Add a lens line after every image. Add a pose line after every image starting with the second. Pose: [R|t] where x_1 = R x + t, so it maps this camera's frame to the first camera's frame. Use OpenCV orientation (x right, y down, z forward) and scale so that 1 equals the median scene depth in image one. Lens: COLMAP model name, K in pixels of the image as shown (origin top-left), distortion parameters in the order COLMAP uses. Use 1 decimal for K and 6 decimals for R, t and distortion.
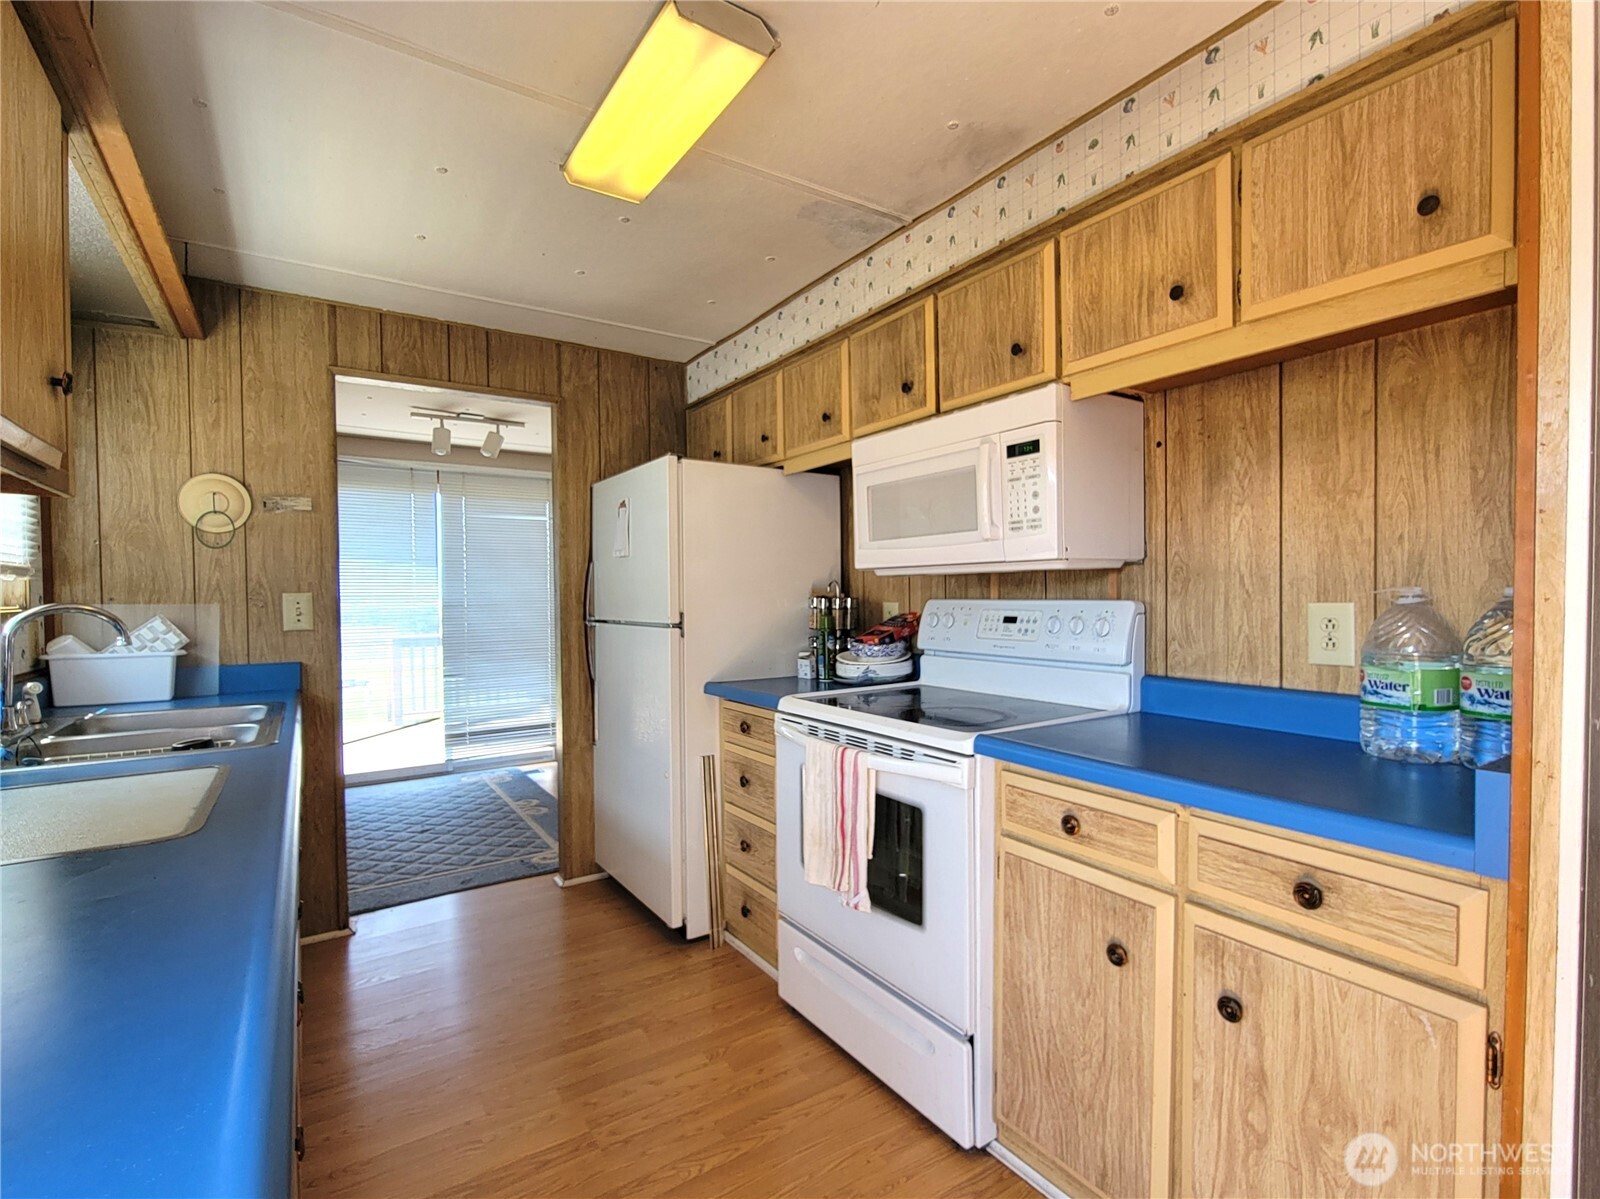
lens RADIAL K [[743.1, 0, 798.2], [0, 743.1, 601.3], [0, 0, 1]] dist [-0.002551, 0.000175]
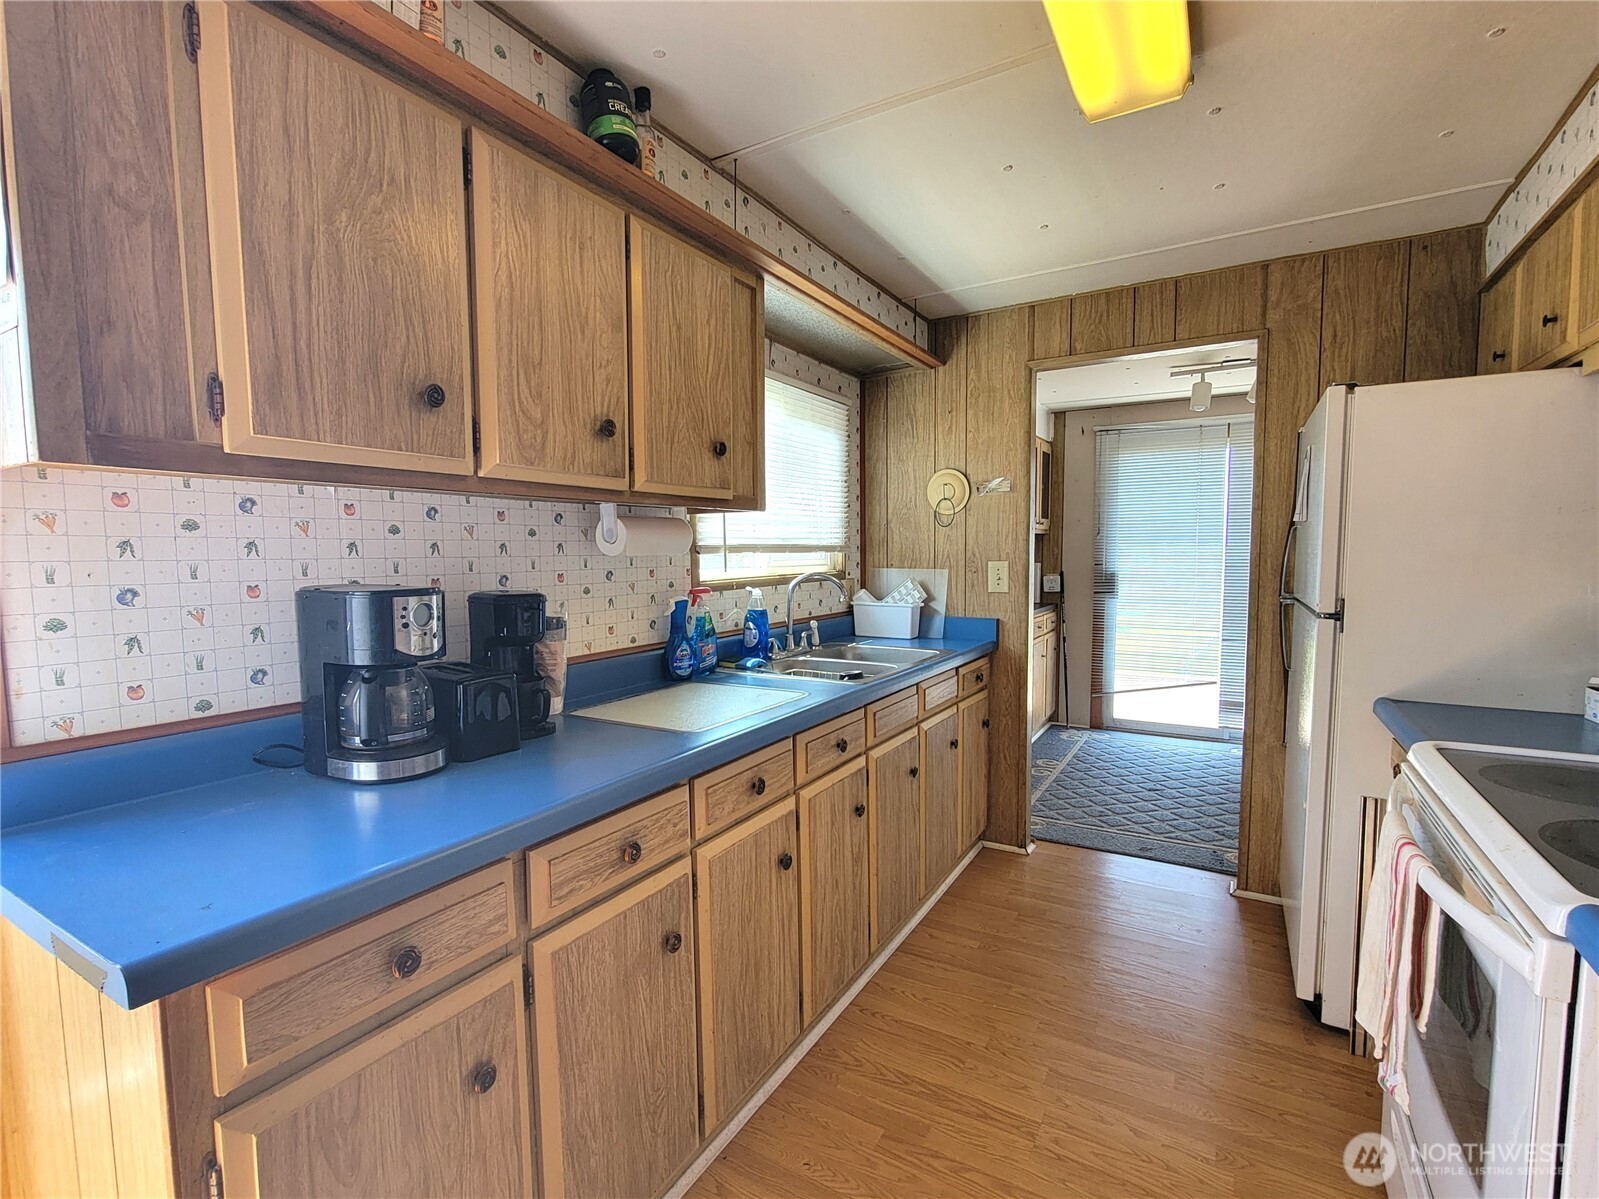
lens RADIAL K [[742.6, 0, 814.6], [0, 742.6, 602.1], [0, 0, 1]] dist [-0.002551, 0.000175]
pose [[0.444917, 0.068368, -0.892958, 0.236444], [-0.004040, 0.997225, 0.074339, -0.029505], [0.895563, -0.029467, 0.443959, 0.172826]]
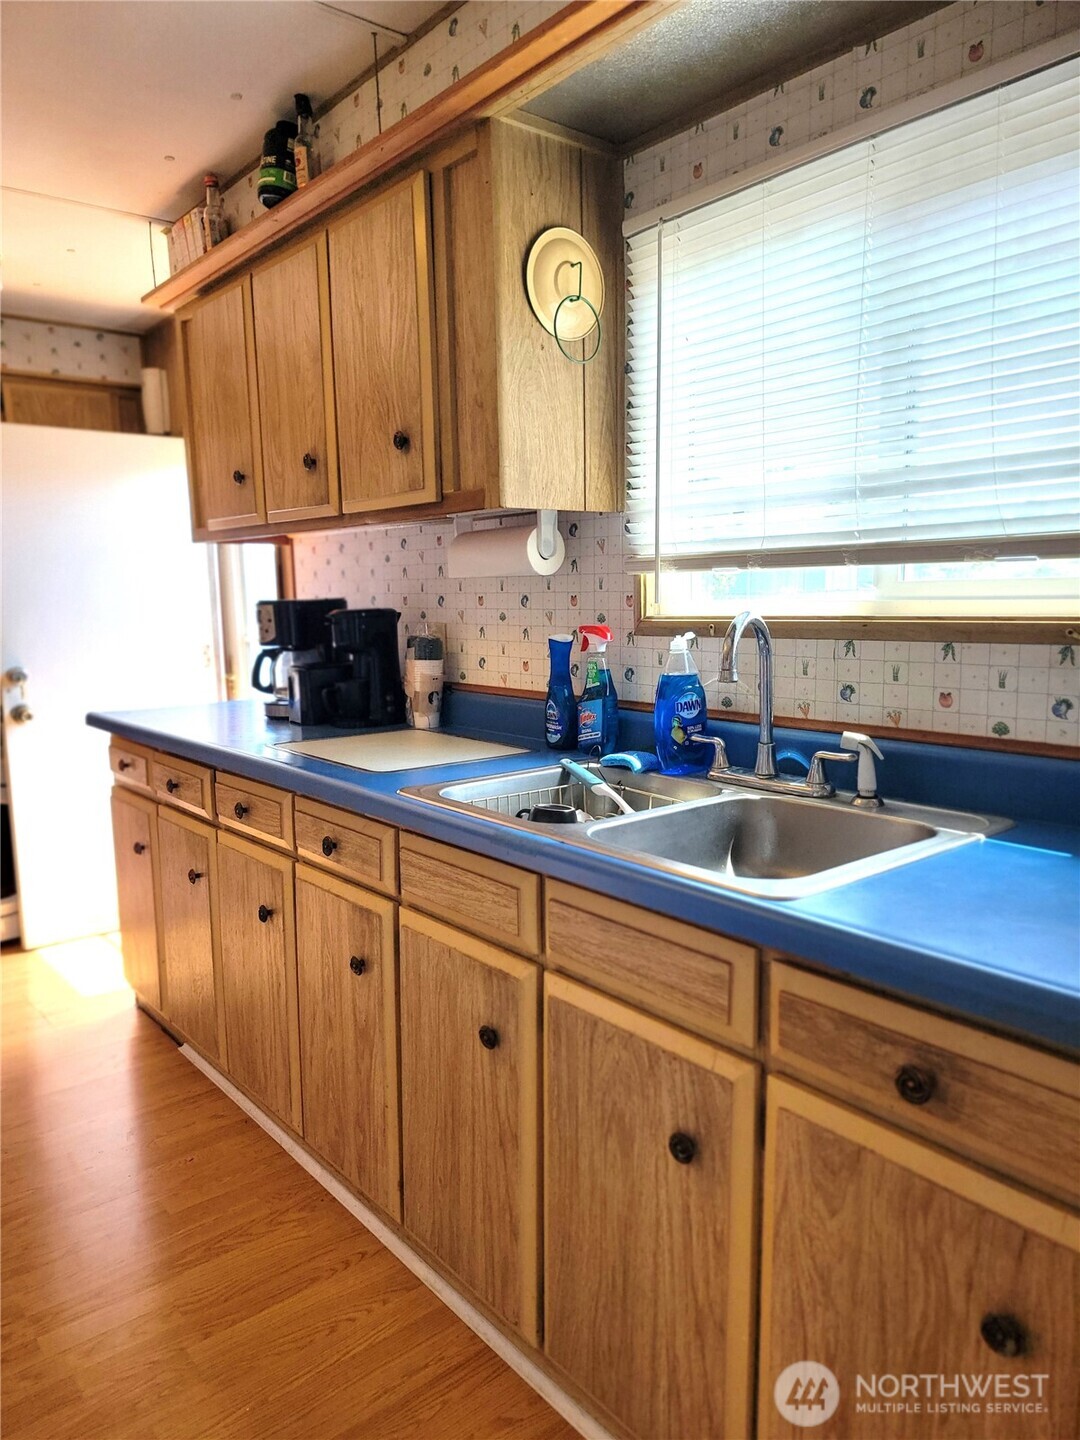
lens RADIAL K [[995.2, 0, 549.4], [0, 995.2, 730.5], [0, 0, 1]] dist [0.001957, -0.004911]
pose [[-0.992763, 0.055744, -0.106368, -0.522717], [0.037955, 0.985983, 0.162471, -0.026679], [0.113934, 0.157258, -0.980963, 1.262863]]
